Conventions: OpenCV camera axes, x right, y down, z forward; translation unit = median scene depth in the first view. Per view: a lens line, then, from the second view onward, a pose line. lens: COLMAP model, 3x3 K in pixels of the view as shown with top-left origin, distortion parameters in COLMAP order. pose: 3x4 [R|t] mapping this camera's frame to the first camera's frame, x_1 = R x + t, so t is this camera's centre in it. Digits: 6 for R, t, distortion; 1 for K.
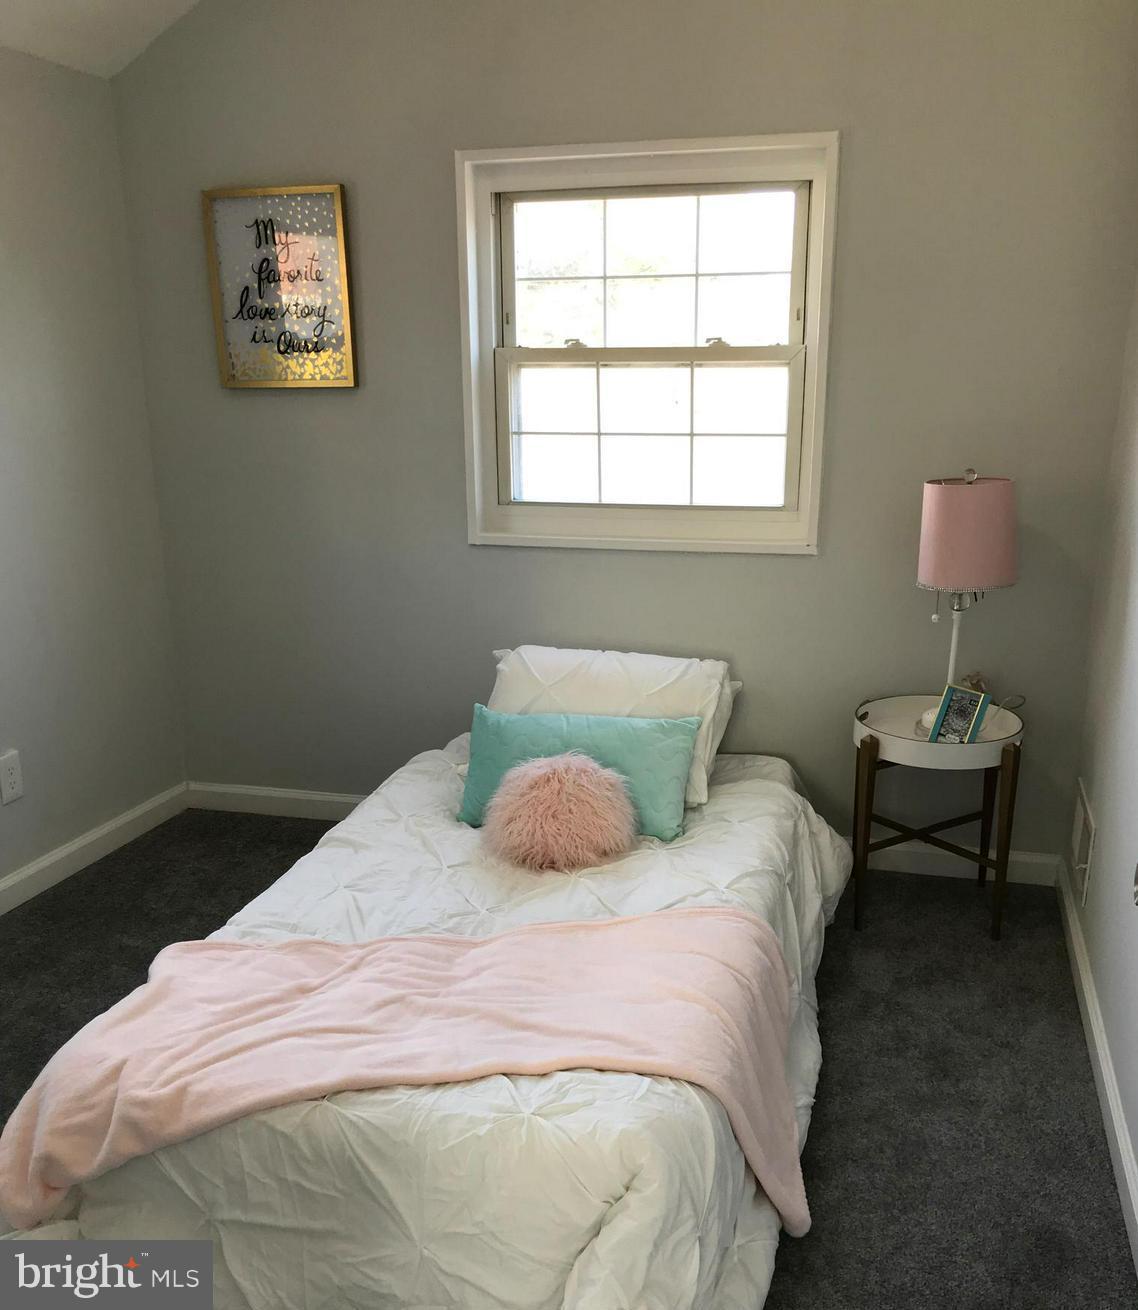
lens RADIAL K [[1291.2, 0, 560.2], [0, 1291.2, 657.5], [0, 0, 1]] dist [0.020090, 0.000000]
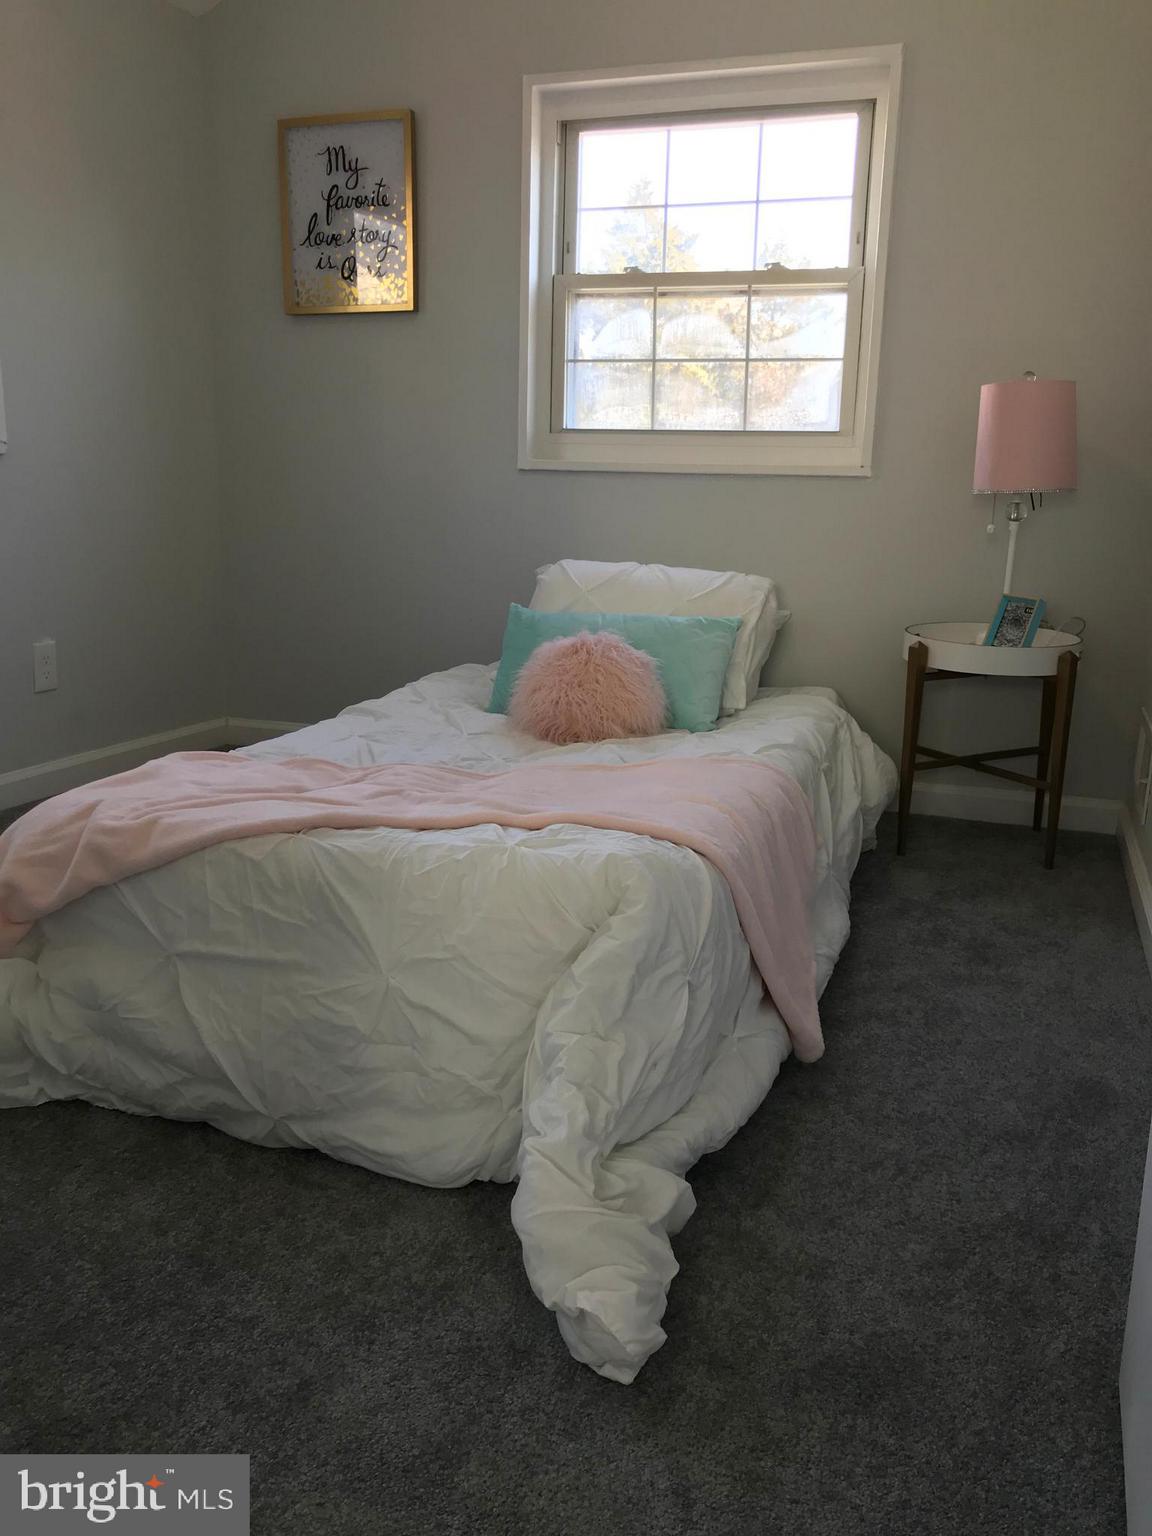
lens RADIAL K [[1264.2, 0, 585.2], [0, 1264.2, 764.0], [0, 0, 1]] dist [0.042265, -0.044270]
pose [[0.997318, 0.045545, -0.057299, 0.051927], [-0.051049, 0.993819, -0.098583, 0.256105], [0.052455, 0.101243, 0.993478, 0.063193]]
